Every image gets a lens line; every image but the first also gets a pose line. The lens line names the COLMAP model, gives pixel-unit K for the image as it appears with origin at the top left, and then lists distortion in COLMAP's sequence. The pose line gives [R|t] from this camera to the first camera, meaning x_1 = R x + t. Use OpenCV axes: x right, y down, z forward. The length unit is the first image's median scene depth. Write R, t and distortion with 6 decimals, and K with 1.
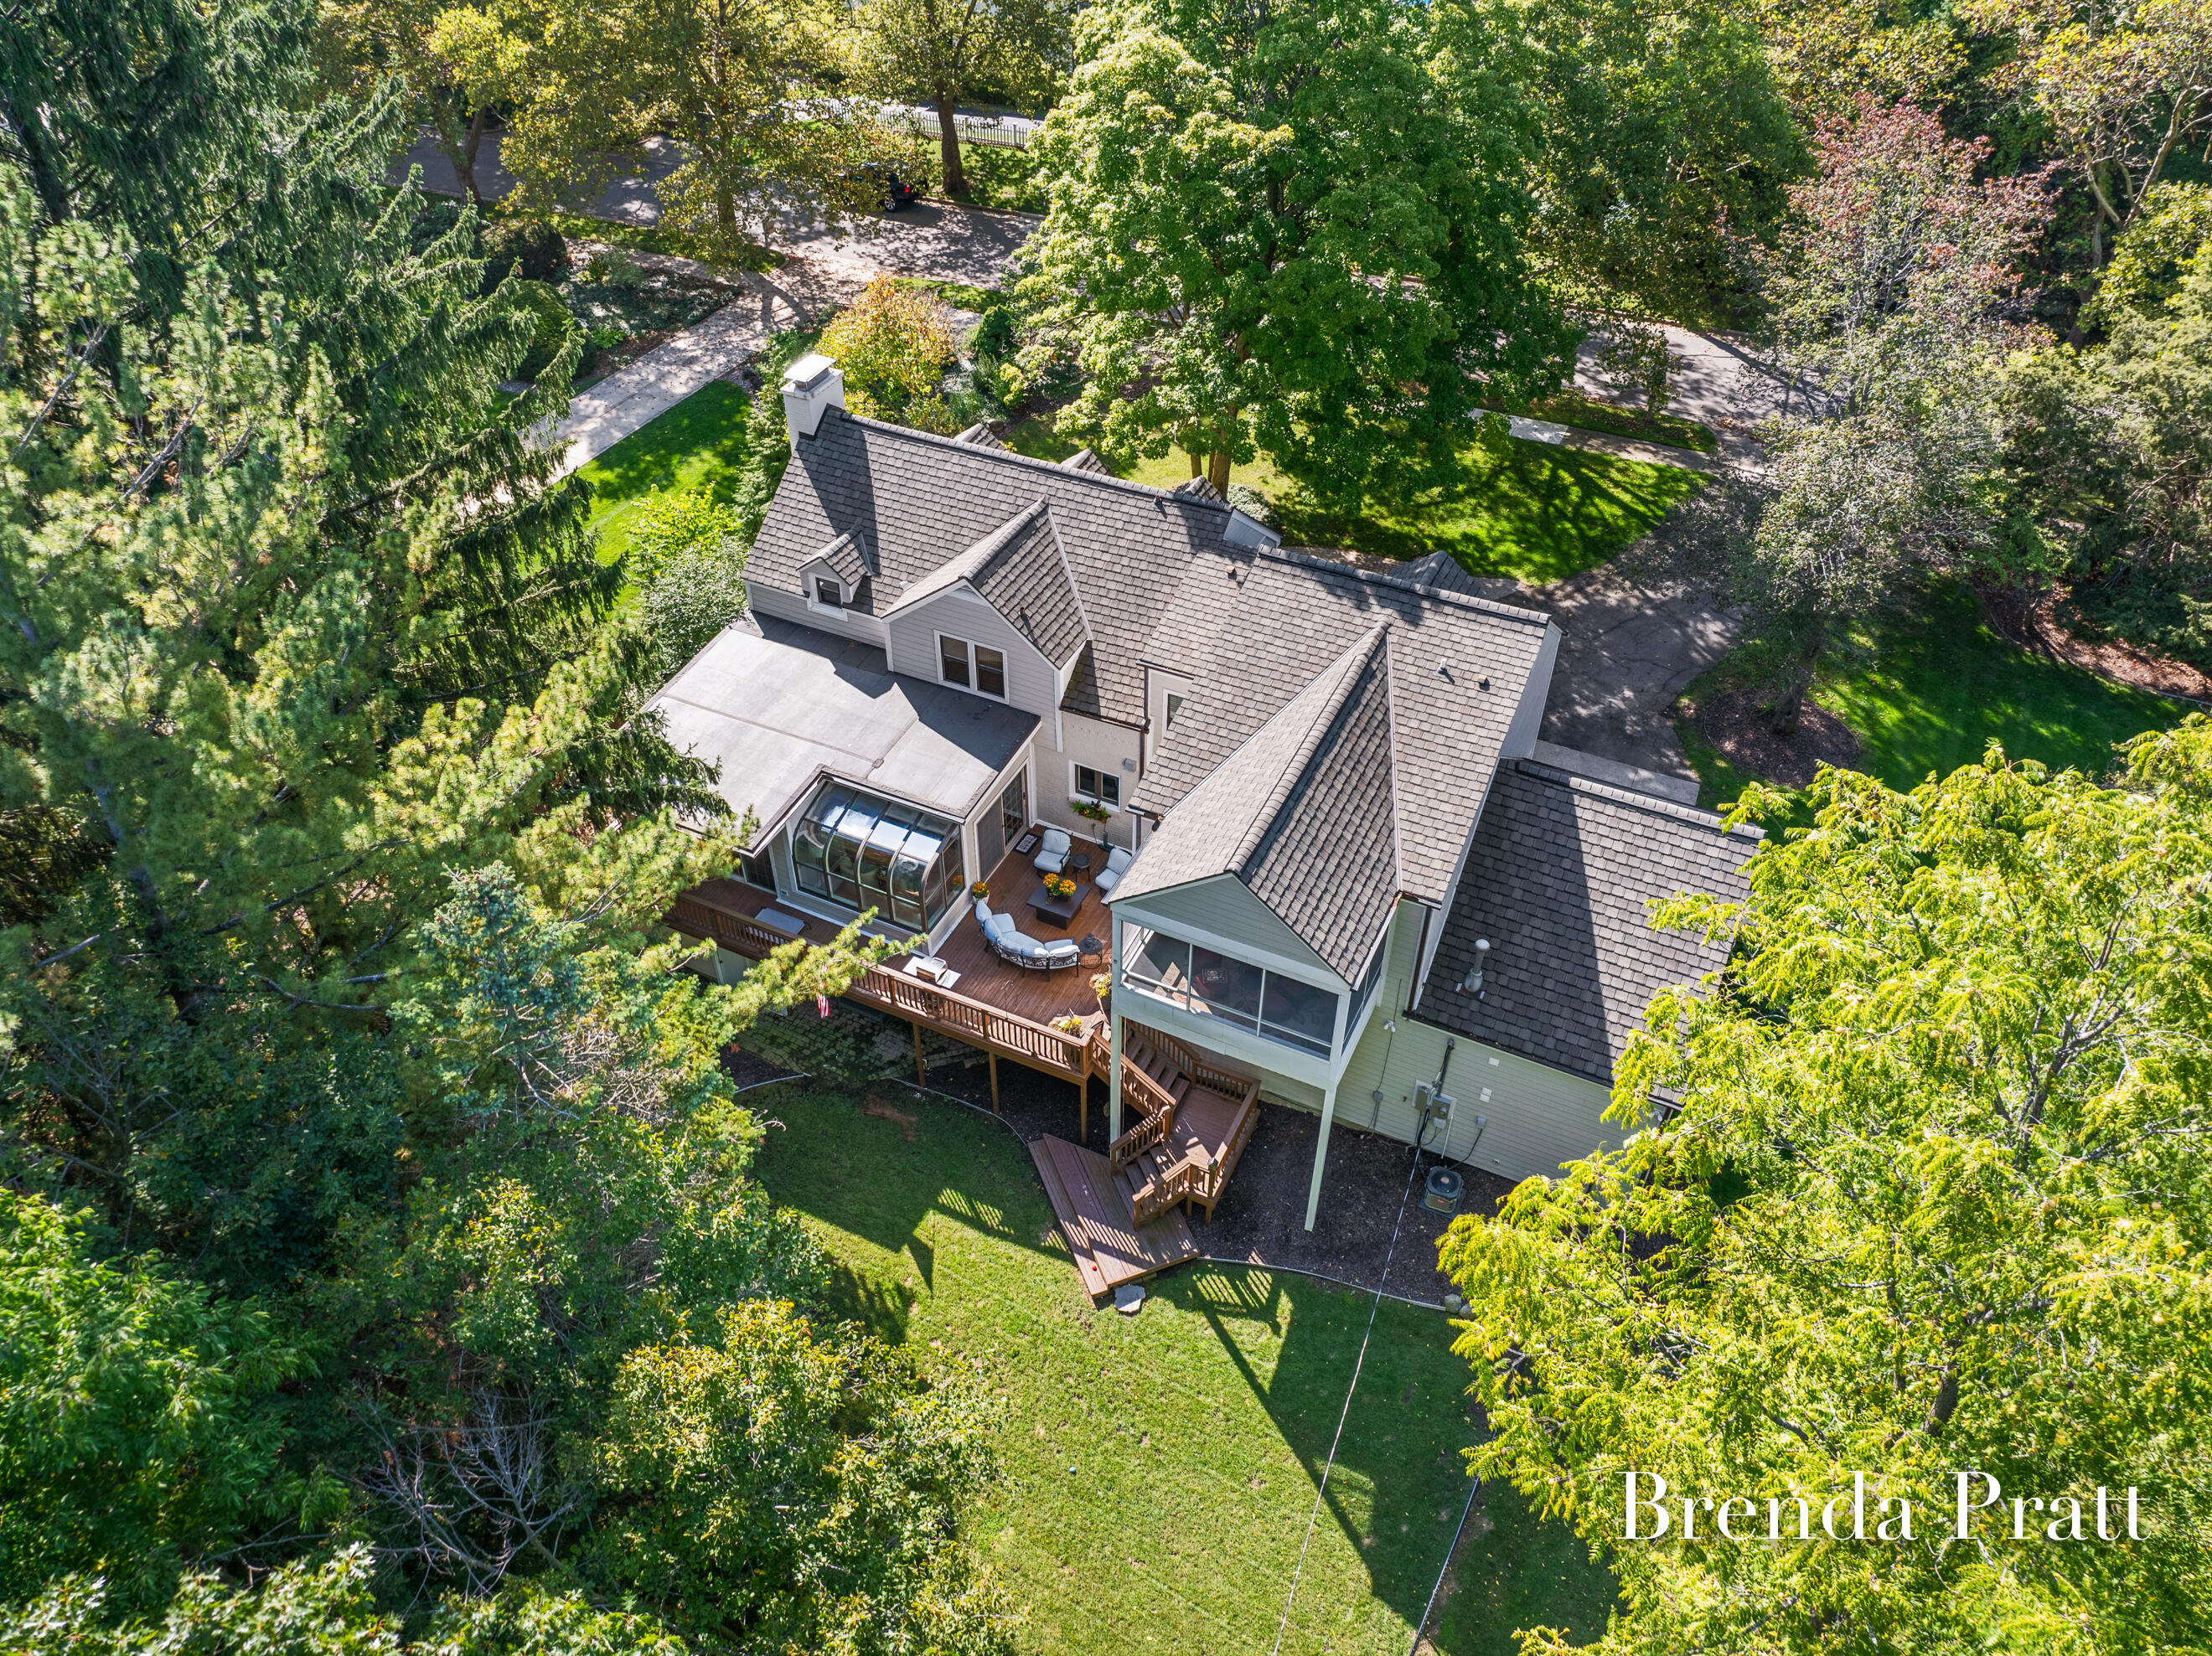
lens RADIAL K [[1507.1, 0, 1106.0], [0, 1507.1, 828.0], [0, 0, 1]] dist [-0.044669, 0.001924]
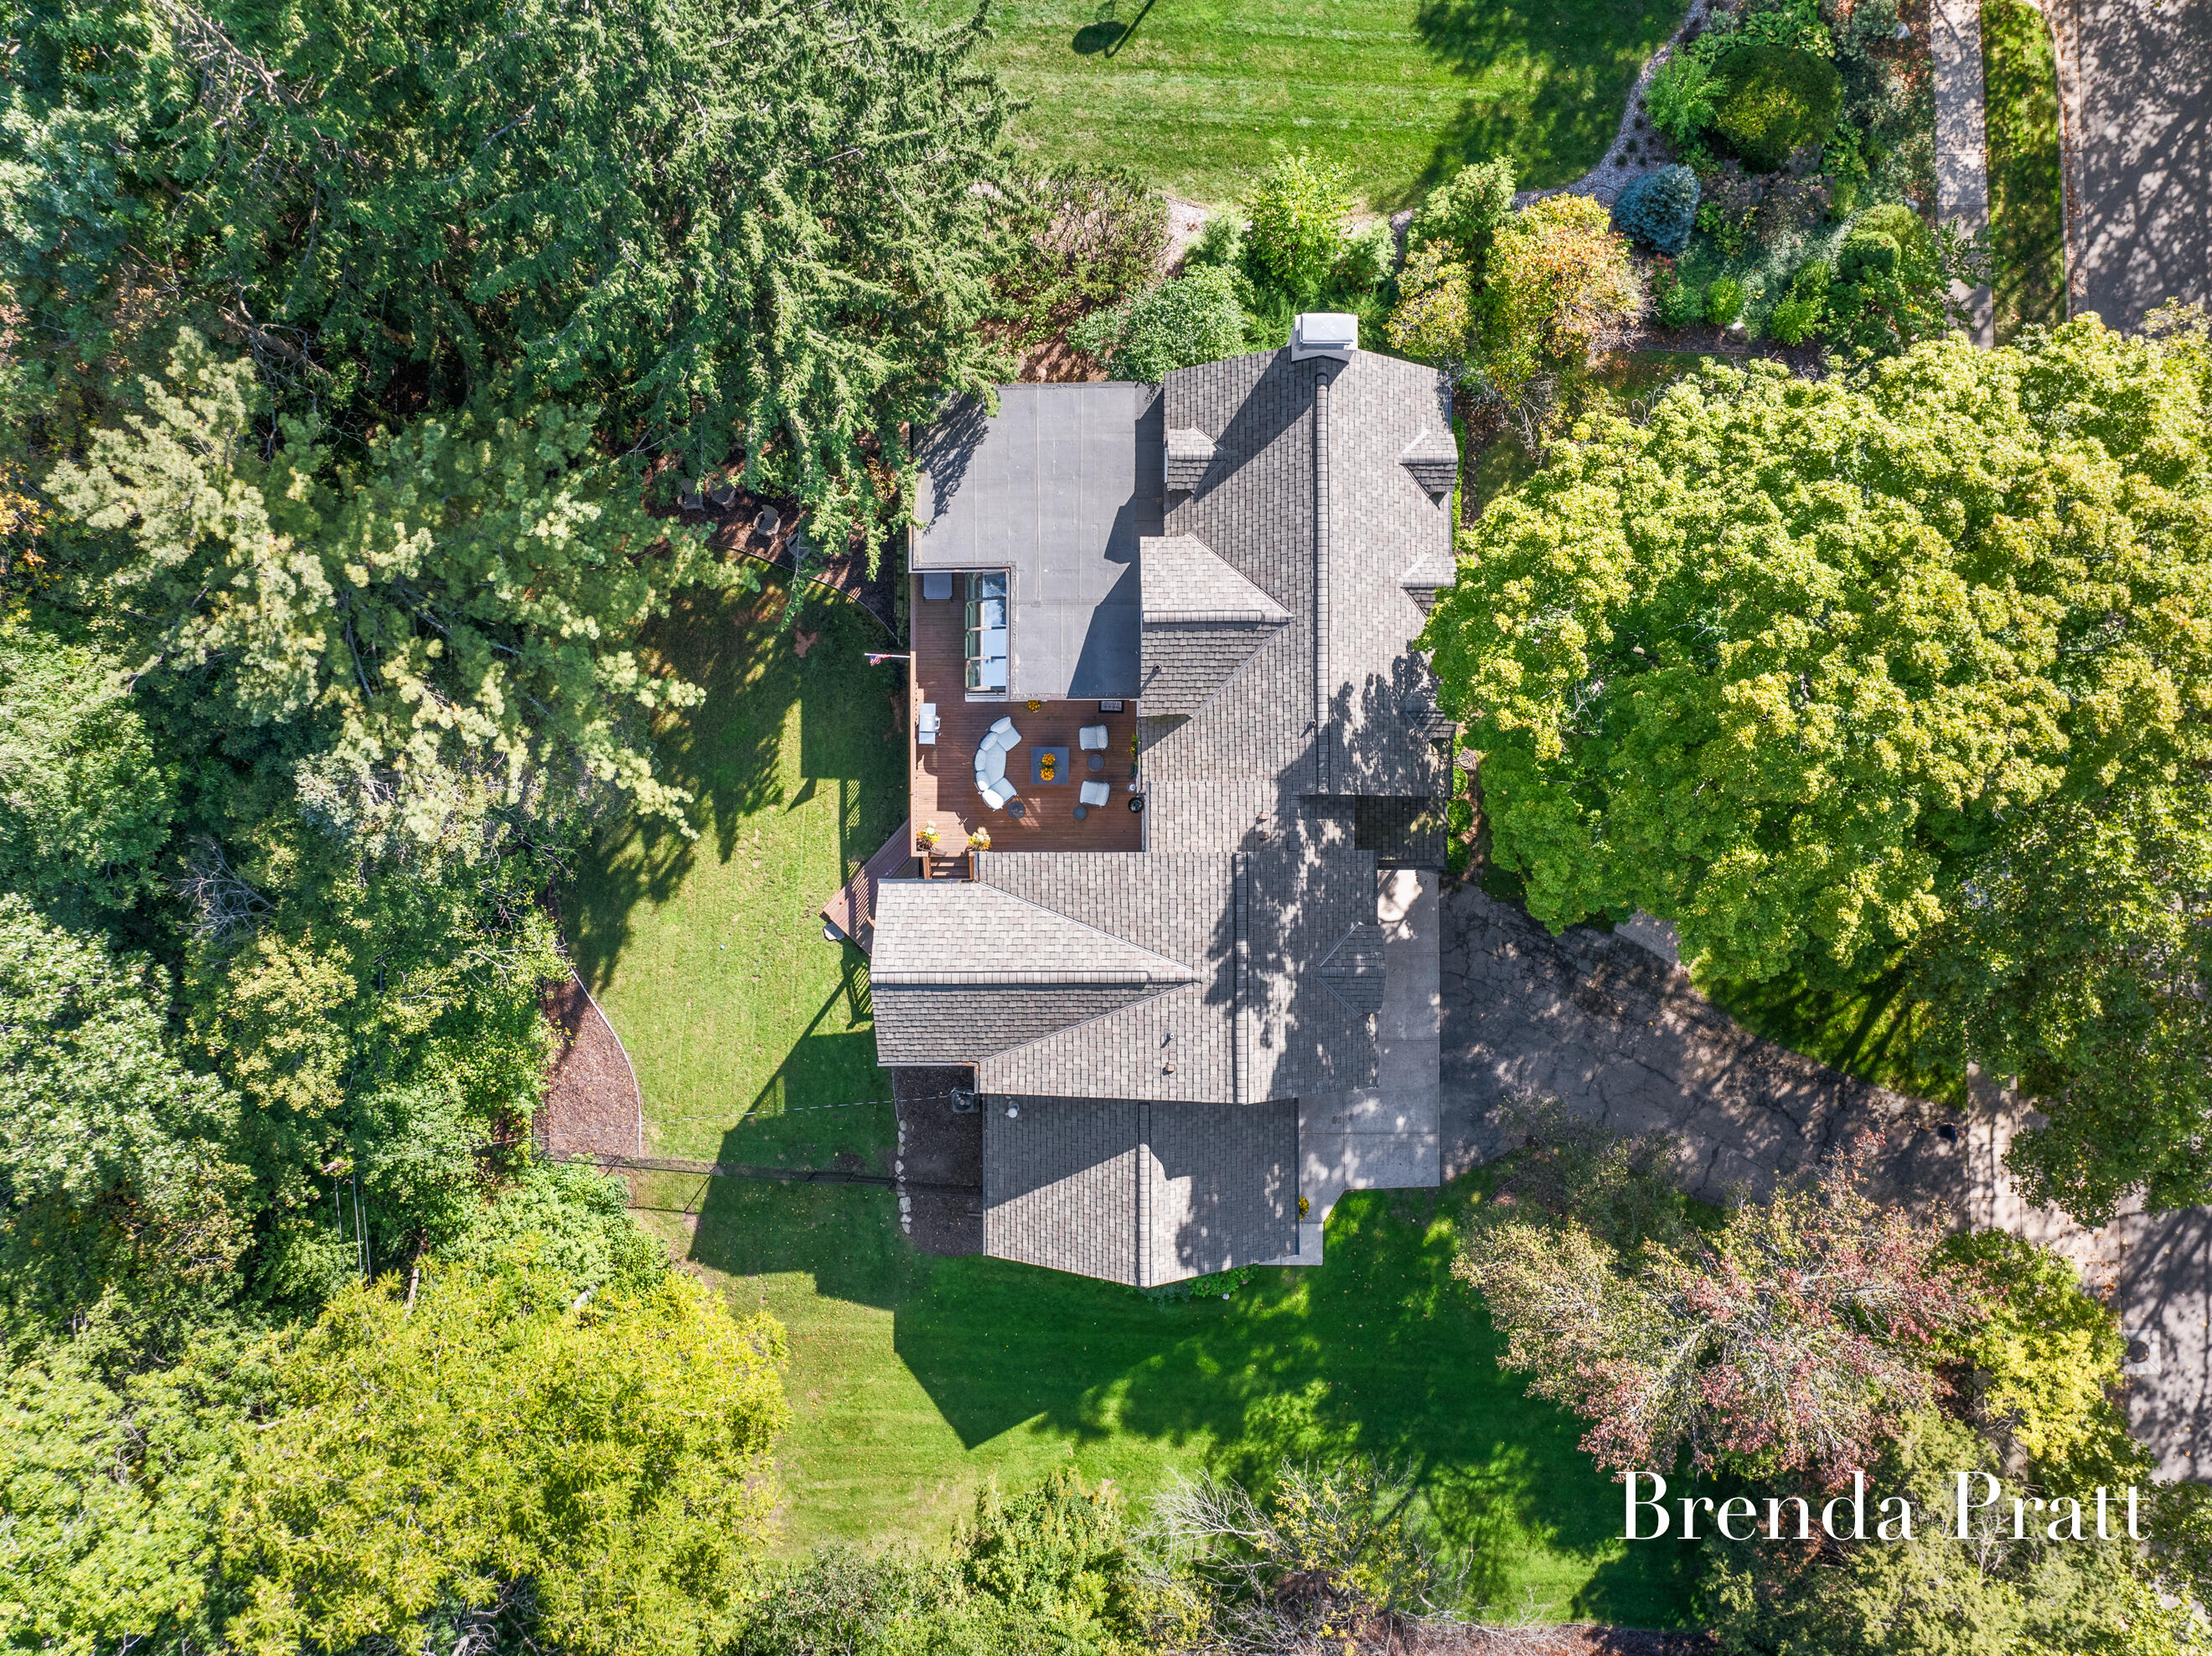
lens RADIAL K [[1507.1, 0, 1106.0], [0, 1507.1, 828.0], [0, 0, 1]] dist [-0.044669, 0.001924]
pose [[0.437251, 0.899338, 0.001831, 0.035458], [-0.616488, 0.298248, 0.728691, -0.913192], [0.654794, -0.319750, 0.684840, 0.134530]]
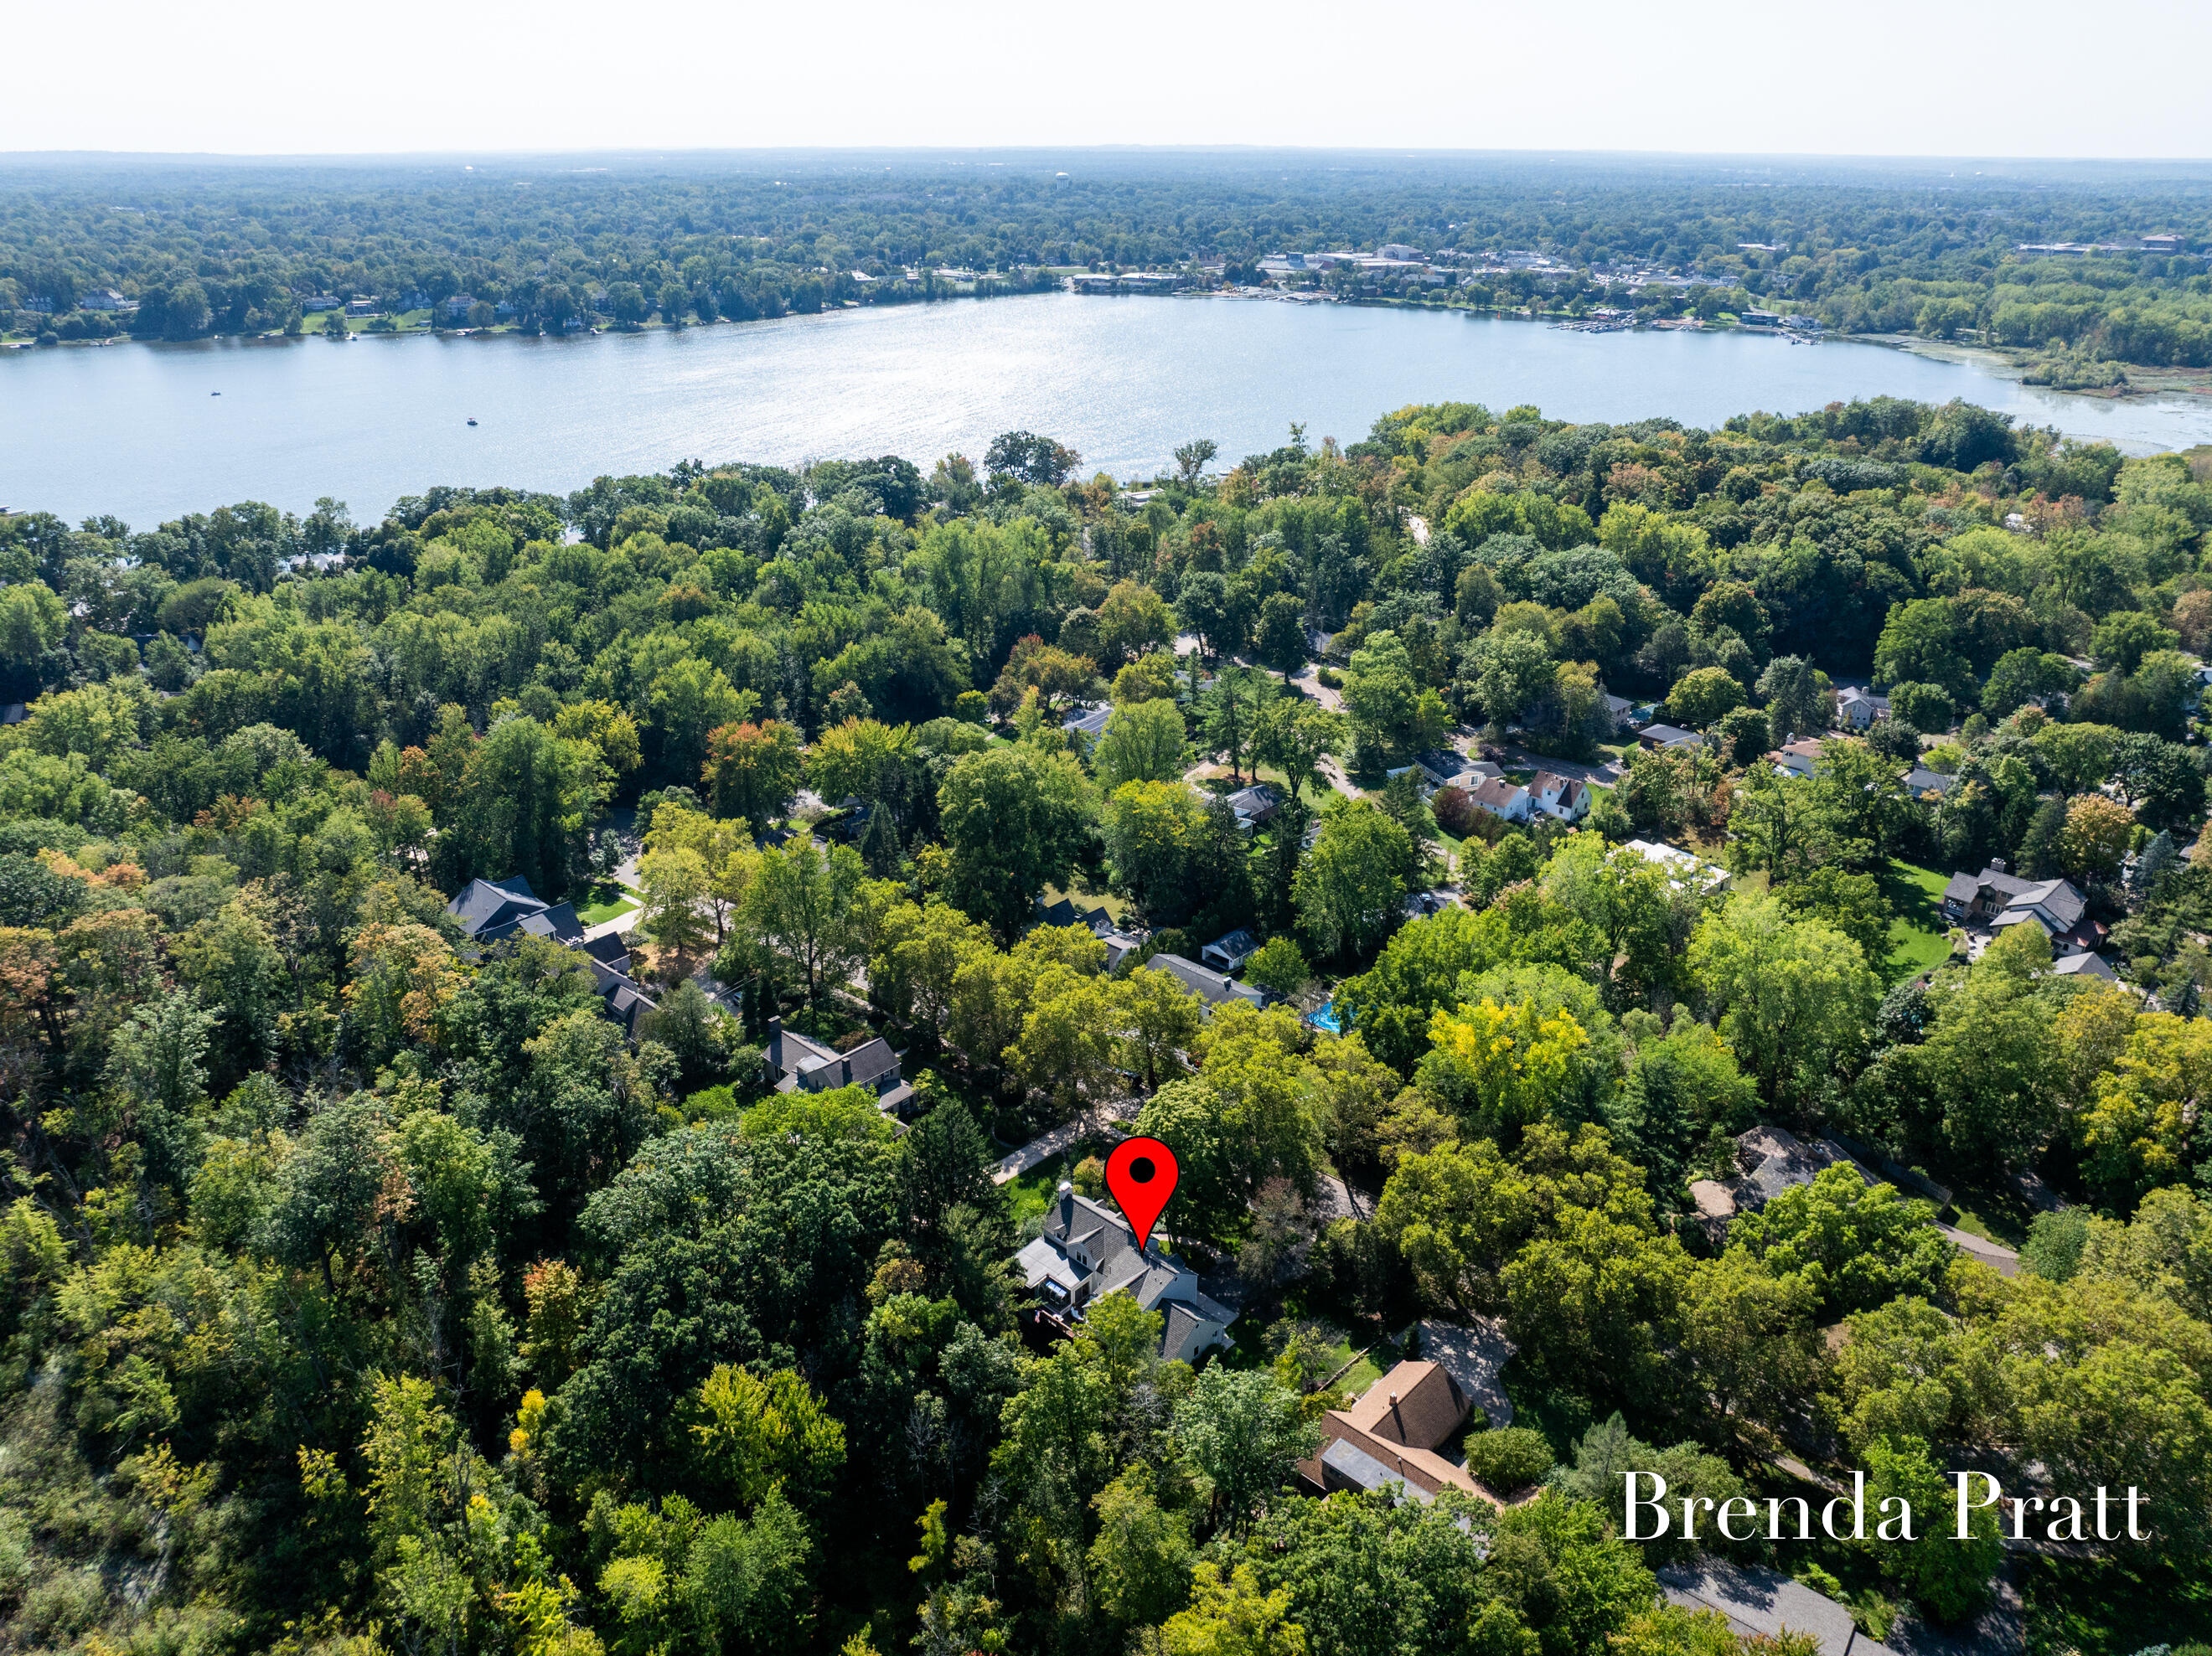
lens RADIAL K [[1507.1, 0, 1106.0], [0, 1507.1, 828.0], [0, 0, 1]] dist [-0.044669, 0.001924]
pose [[0.955199, 0.114924, -0.272742, 1.239647], [-0.197112, 0.934442, -0.296589, 0.018736], [0.220776, 0.337062, 0.915231, -4.203337]]
